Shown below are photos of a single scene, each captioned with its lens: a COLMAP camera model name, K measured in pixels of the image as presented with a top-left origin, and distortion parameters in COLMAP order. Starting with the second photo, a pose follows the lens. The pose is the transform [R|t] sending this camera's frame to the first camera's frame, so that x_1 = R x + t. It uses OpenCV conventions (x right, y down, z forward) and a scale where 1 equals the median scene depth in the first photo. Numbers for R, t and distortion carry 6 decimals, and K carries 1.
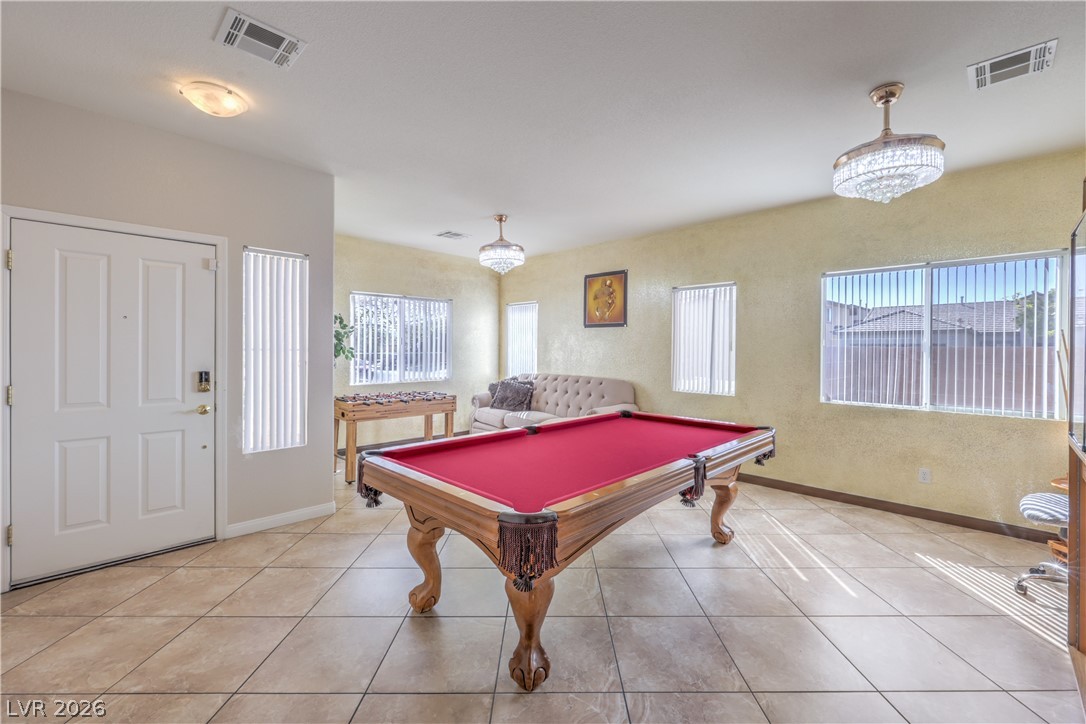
lens RADIAL K [[448.1, 0, 544.8], [0, 448.1, 352.8], [0, 0, 1]] dist [-0.000727, -0.000140]
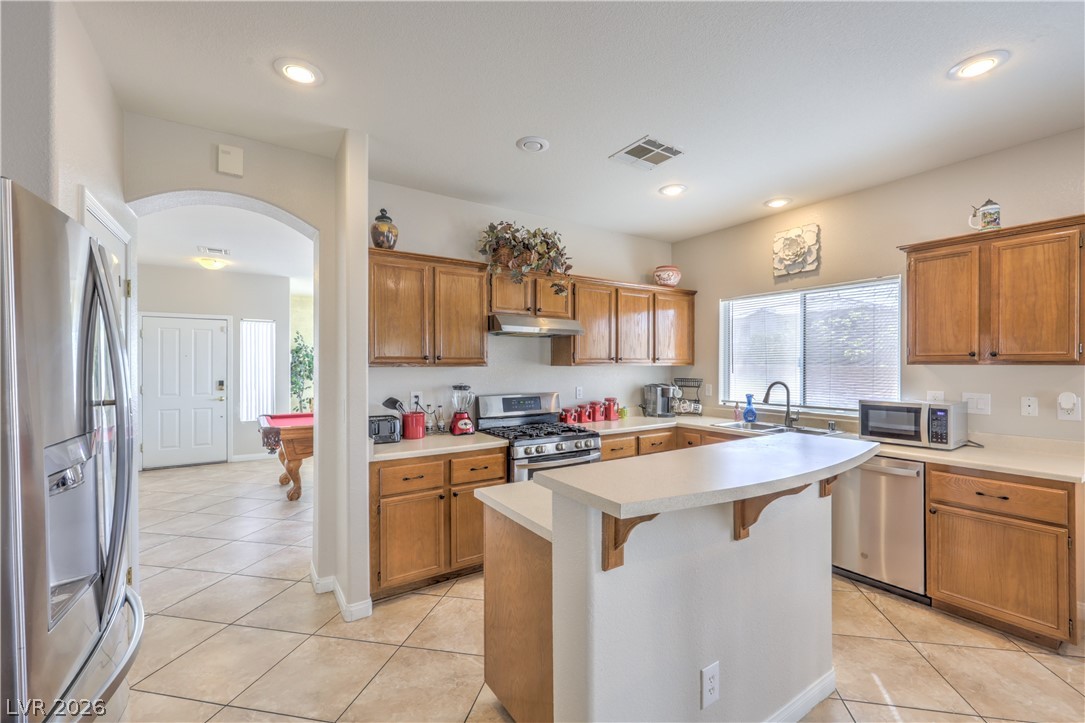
lens RADIAL K [[447.7, 0, 540.7], [0, 447.7, 367.4], [0, 0, 1]] dist [-0.000727, -0.000140]
pose [[0.976668, -0.004785, -0.214700, 1.135817], [0.004427, 0.999988, -0.002150, -0.008106], [0.214708, 0.001149, 0.976678, -0.714102]]
